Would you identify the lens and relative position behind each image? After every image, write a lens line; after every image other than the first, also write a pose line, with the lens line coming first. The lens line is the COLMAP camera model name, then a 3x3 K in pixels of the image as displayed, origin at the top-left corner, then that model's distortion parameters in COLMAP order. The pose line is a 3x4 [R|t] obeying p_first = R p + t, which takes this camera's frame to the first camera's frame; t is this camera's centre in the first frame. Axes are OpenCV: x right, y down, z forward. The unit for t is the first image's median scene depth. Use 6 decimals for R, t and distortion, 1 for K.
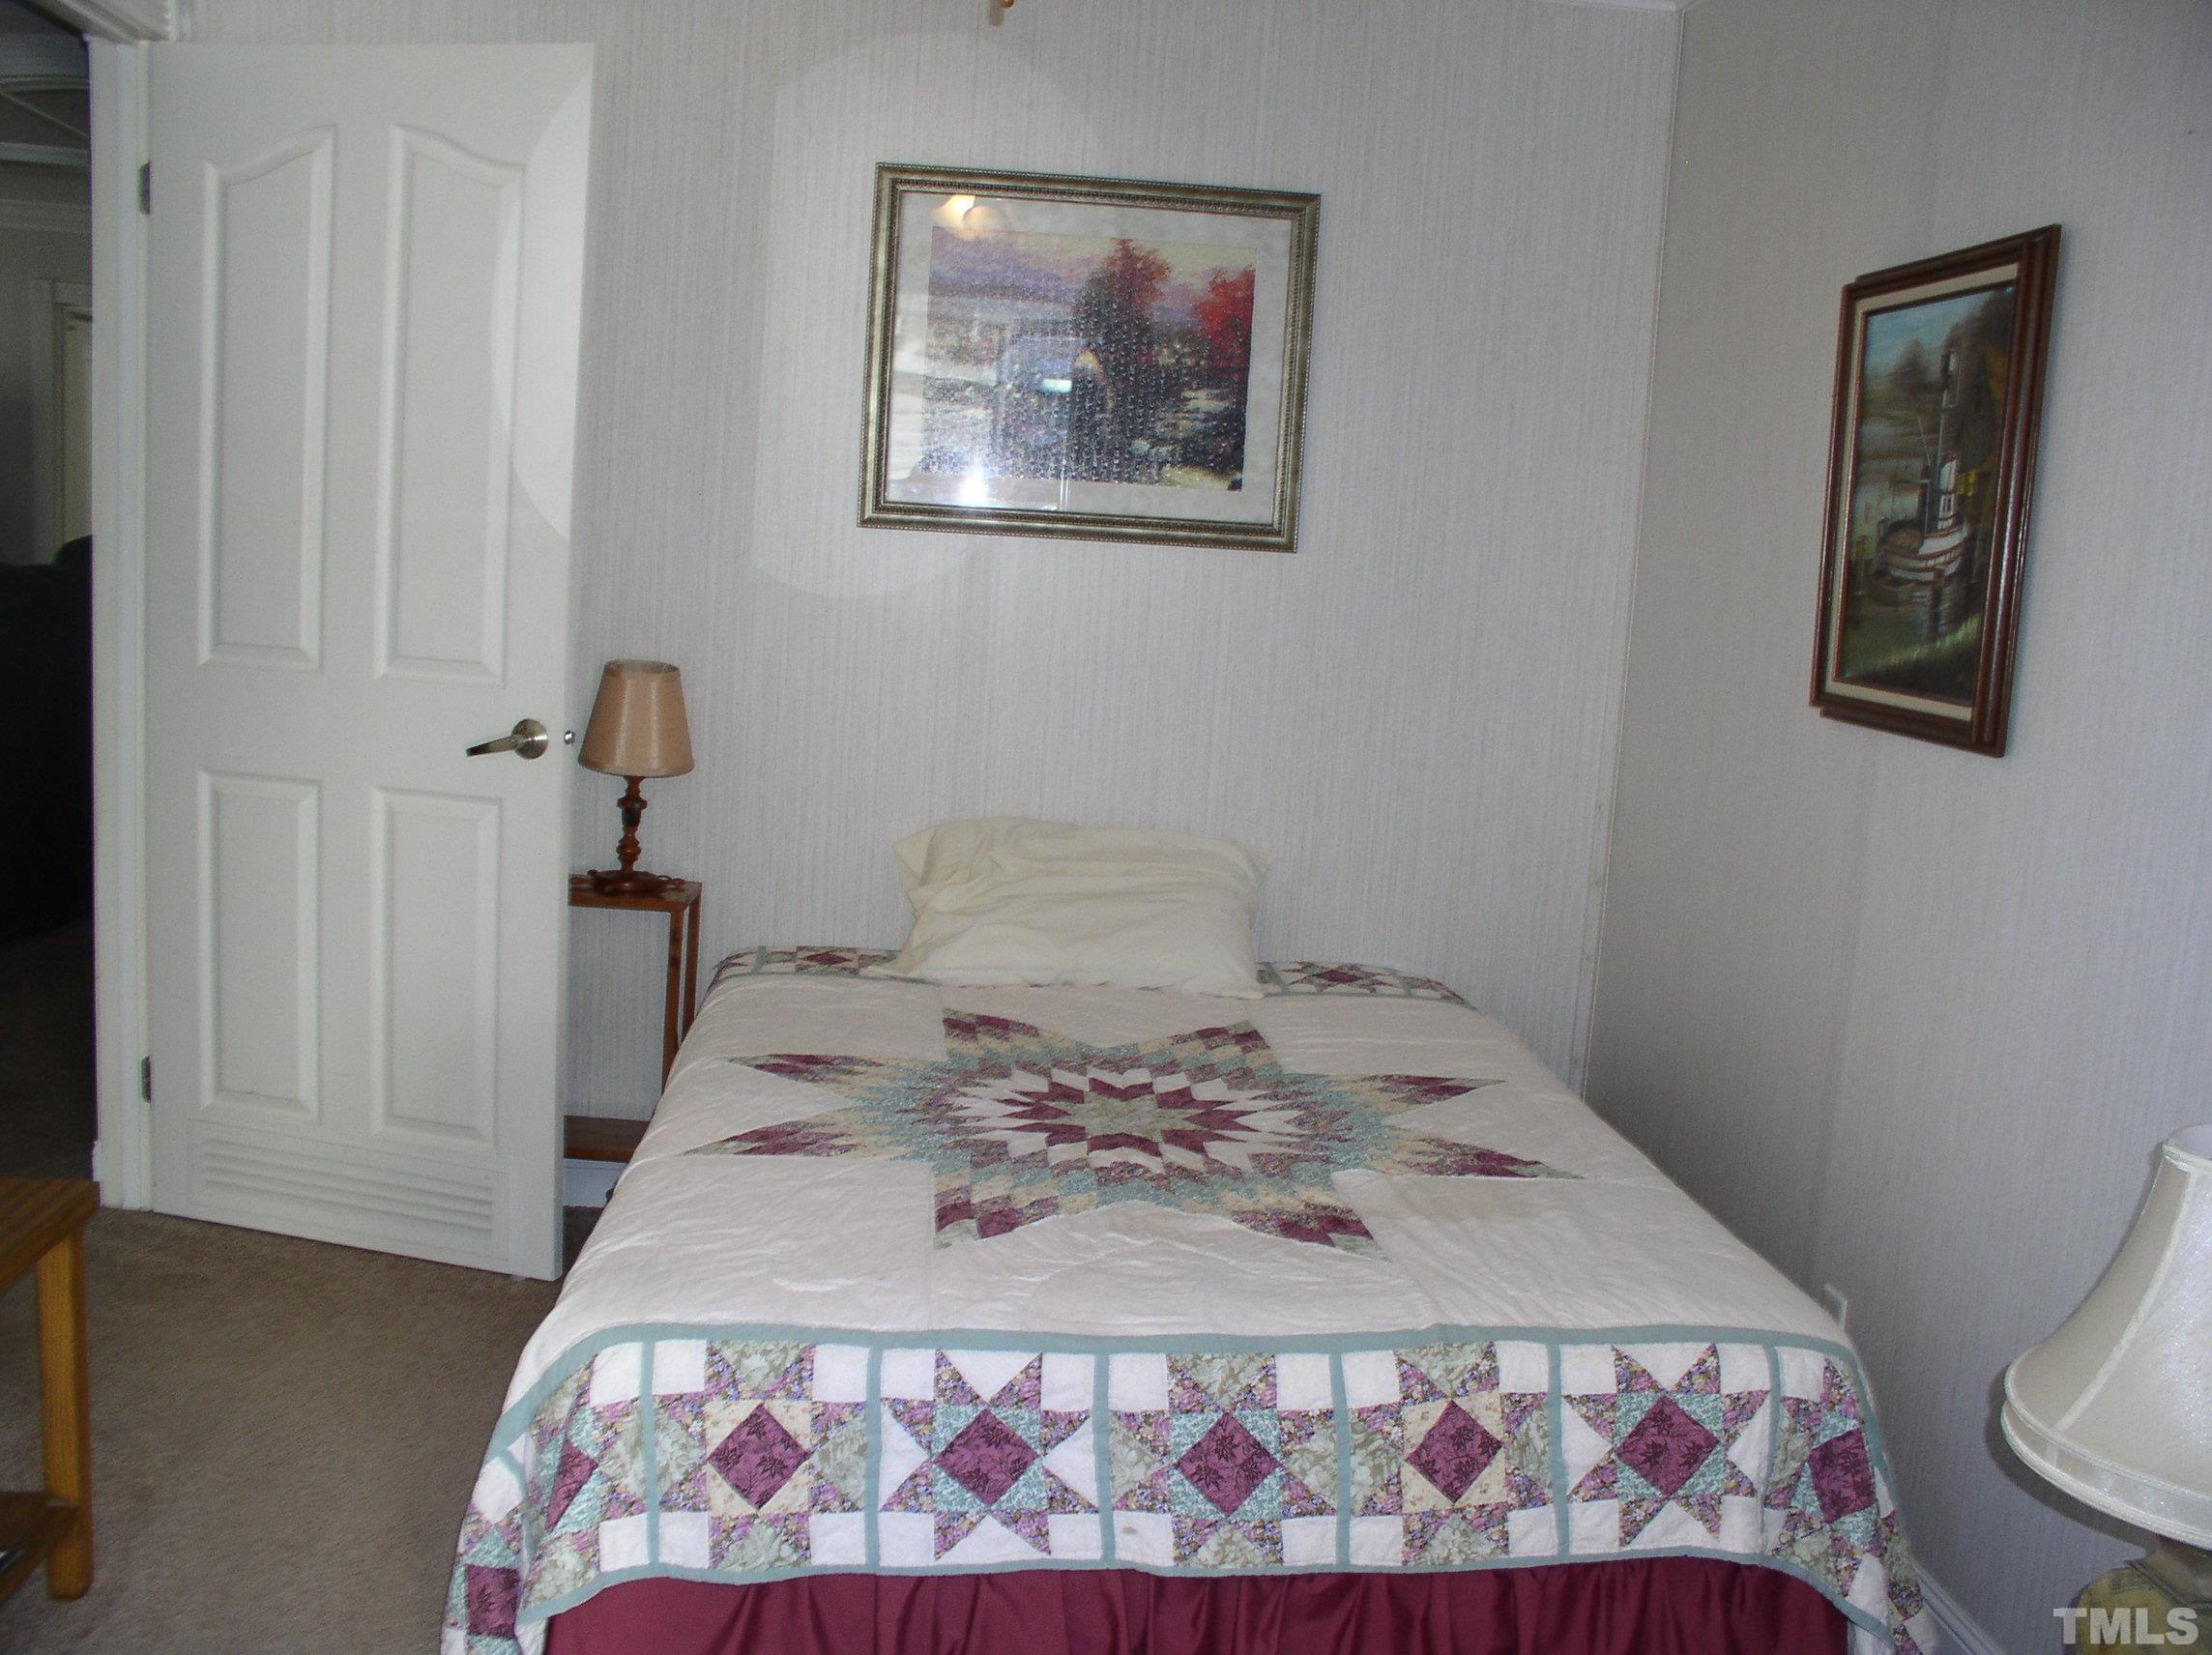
lens RADIAL K [[2111.9, 0, 1088.9], [0, 2111.9, 829.3], [0, 0, 1]] dist [-0.055506, 0.000000]
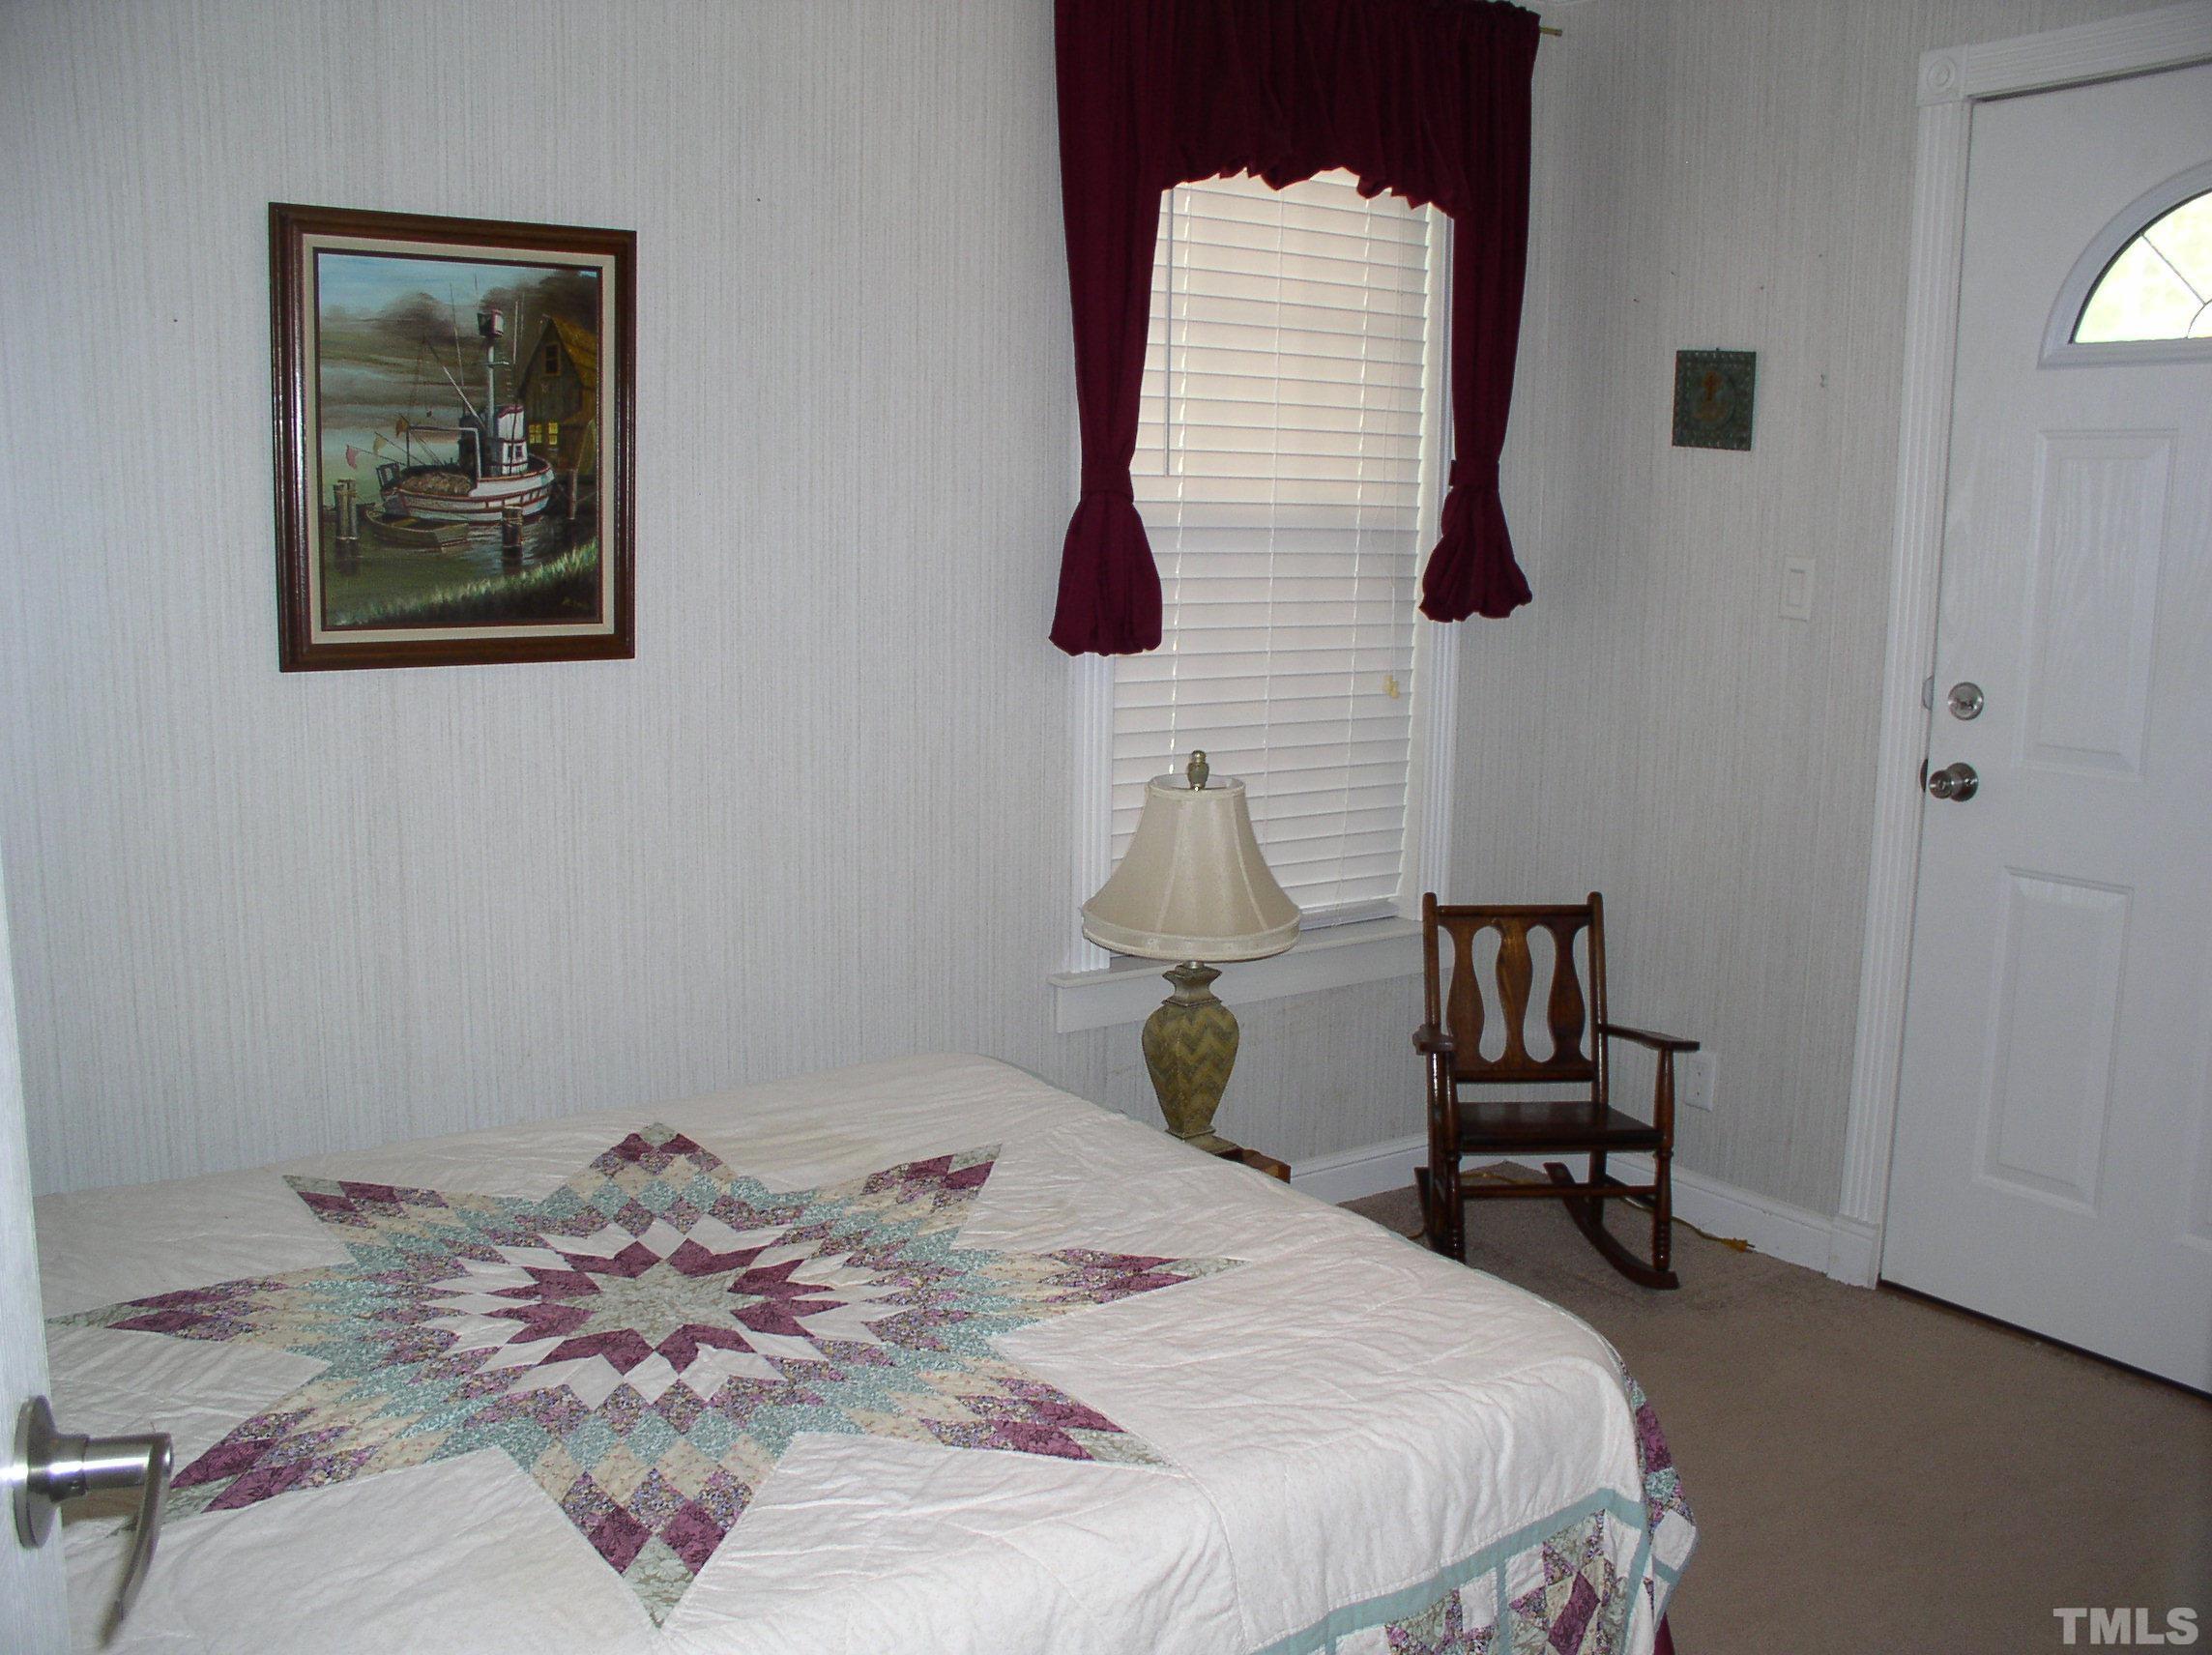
lens RADIAL K [[2111.9, 0, 1086.1], [0, 2111.9, 817.4], [0, 0, 1]] dist [-0.055506, 0.000000]
pose [[-0.504631, -0.194161, 0.841219, -0.706613], [0.081462, 0.959327, 0.270289, -0.238521], [-0.859484, 0.204923, -0.468289, 1.260342]]
